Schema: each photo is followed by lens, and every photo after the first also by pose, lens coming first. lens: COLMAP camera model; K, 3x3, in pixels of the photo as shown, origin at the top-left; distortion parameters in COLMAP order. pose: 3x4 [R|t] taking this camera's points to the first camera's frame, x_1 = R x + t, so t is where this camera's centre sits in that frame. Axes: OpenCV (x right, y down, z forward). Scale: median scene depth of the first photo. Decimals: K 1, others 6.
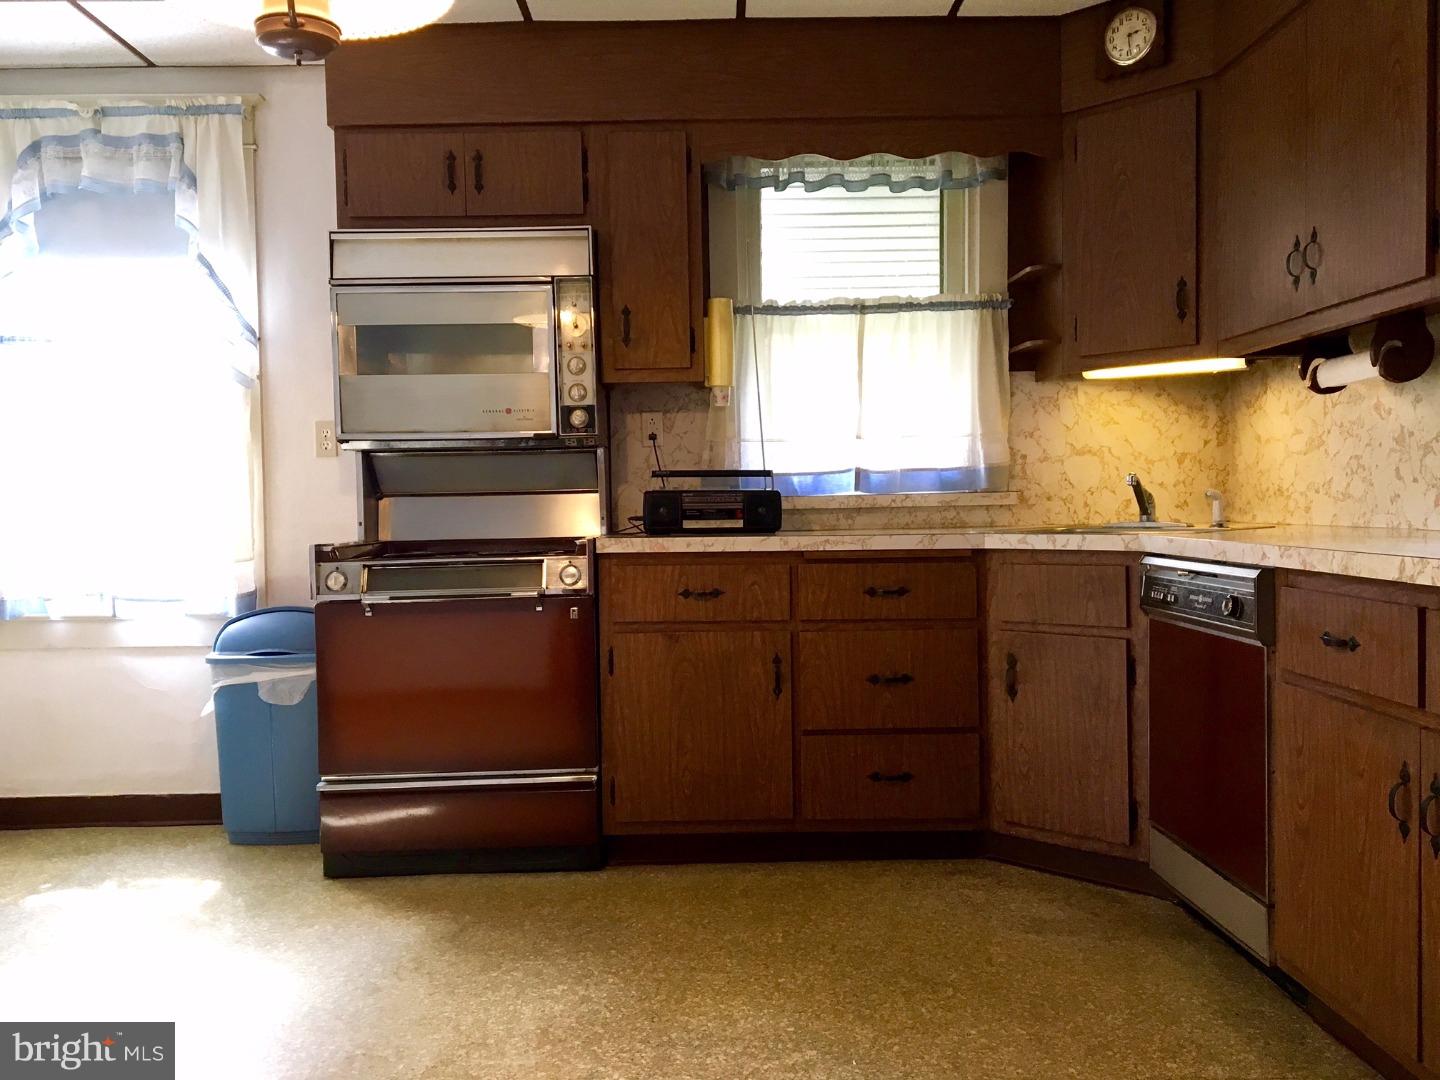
lens RADIAL K [[1223.4, 0, 725.1], [0, 1223.4, 537.1], [0, 0, 1]] dist [0.103271, -0.131831]
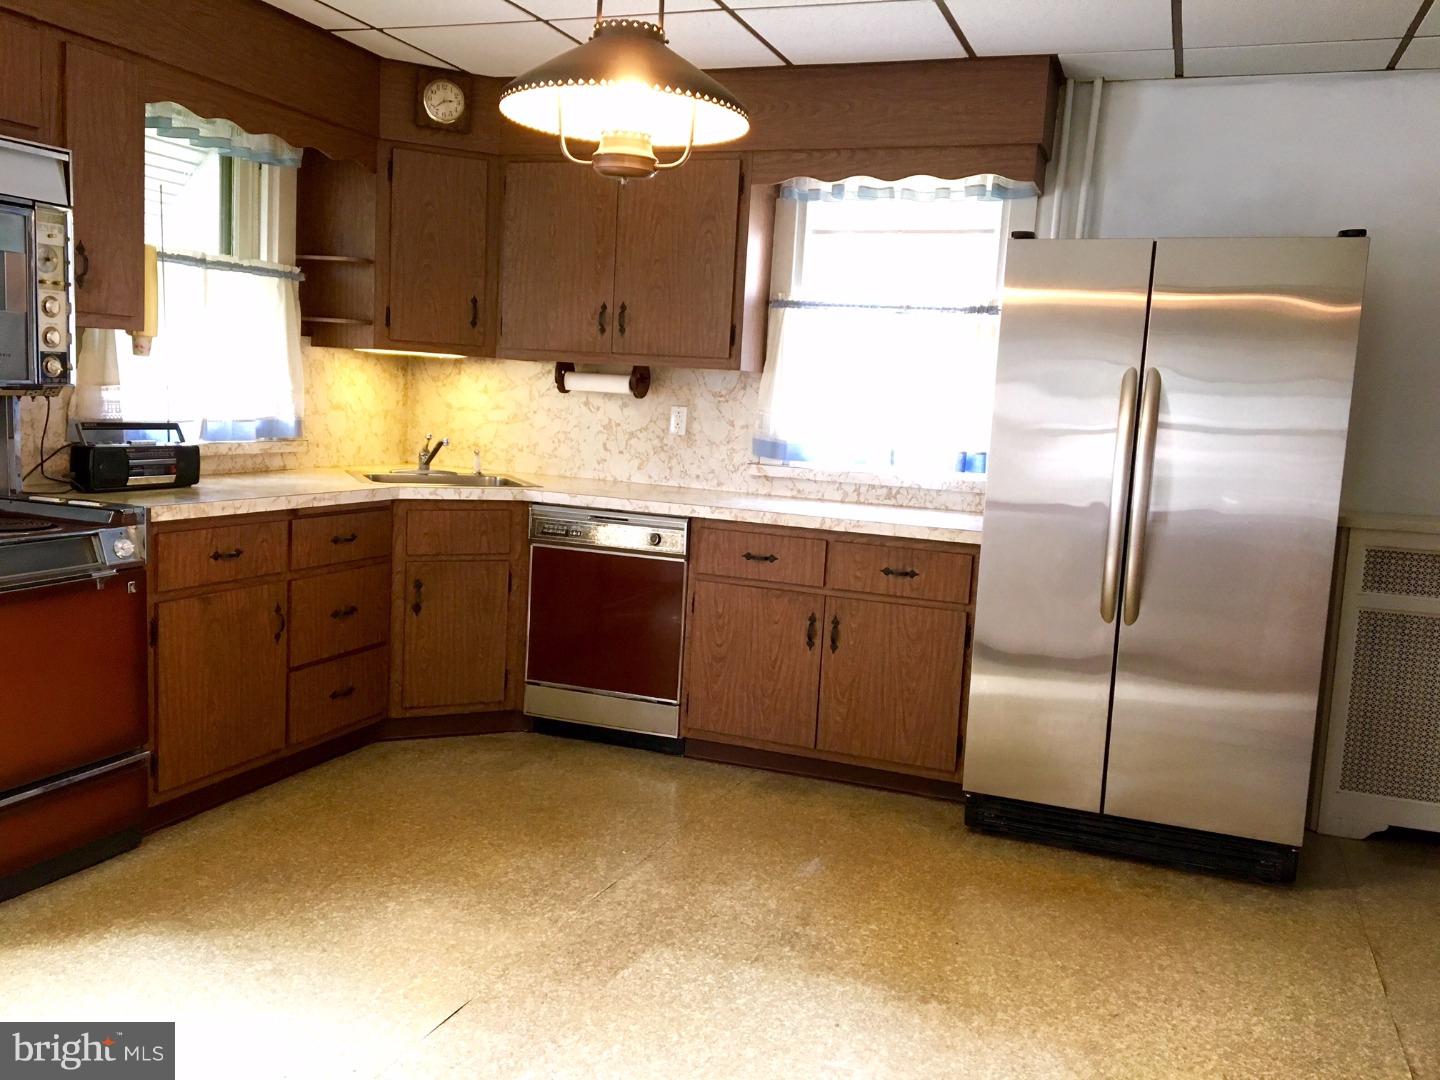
lens RADIAL K [[1223.4, 0, 722.7], [0, 1223.4, 538.4], [0, 0, 1]] dist [0.103271, -0.131831]
pose [[0.354836, -0.076249, 0.931814, -0.843949], [-0.034176, 0.994945, 0.094429, -0.080298], [-0.934304, -0.065353, 0.350436, 0.245152]]
